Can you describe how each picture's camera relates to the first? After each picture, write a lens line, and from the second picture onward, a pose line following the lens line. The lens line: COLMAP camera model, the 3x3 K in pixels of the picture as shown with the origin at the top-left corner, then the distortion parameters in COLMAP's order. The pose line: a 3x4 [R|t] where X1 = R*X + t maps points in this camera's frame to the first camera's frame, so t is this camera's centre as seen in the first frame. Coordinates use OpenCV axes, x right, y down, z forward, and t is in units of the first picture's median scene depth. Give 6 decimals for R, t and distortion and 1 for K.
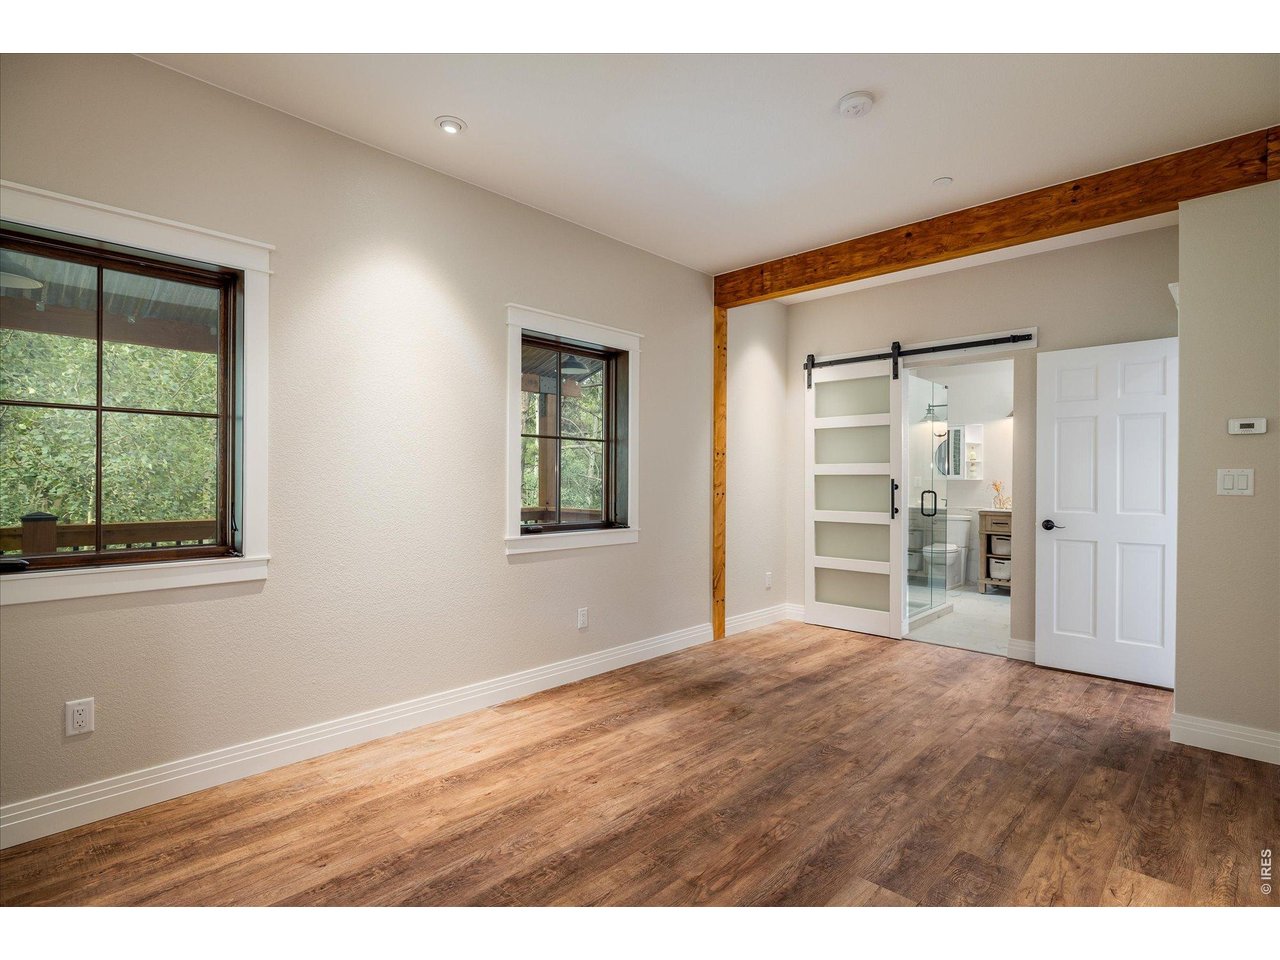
lens RADIAL K [[640.4, 0, 640.0], [0, 640.4, 480.0], [0, 0, 1]] dist [0.001035, 0.000333]
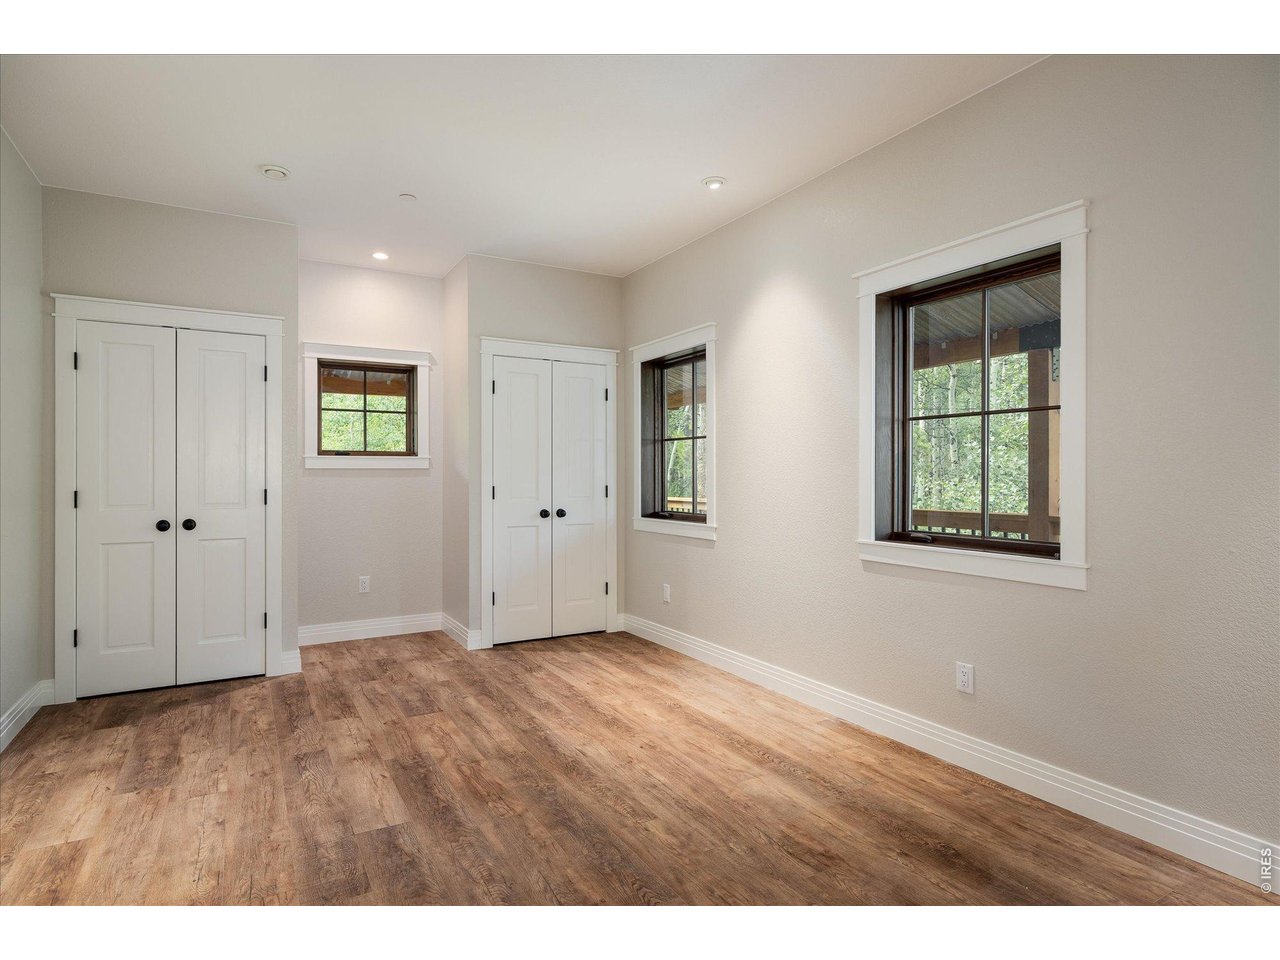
lens RADIAL K [[687.9, 0, 640.0], [0, 687.9, 480.0], [0, 0, 1]] dist [-0.003160, -0.000336]
pose [[-0.282207, -0.000063, -0.959354, 0.971899], [-0.001578, 0.999999, 0.000399, 0.008859], [0.959352, 0.001627, -0.282206, 1.208975]]
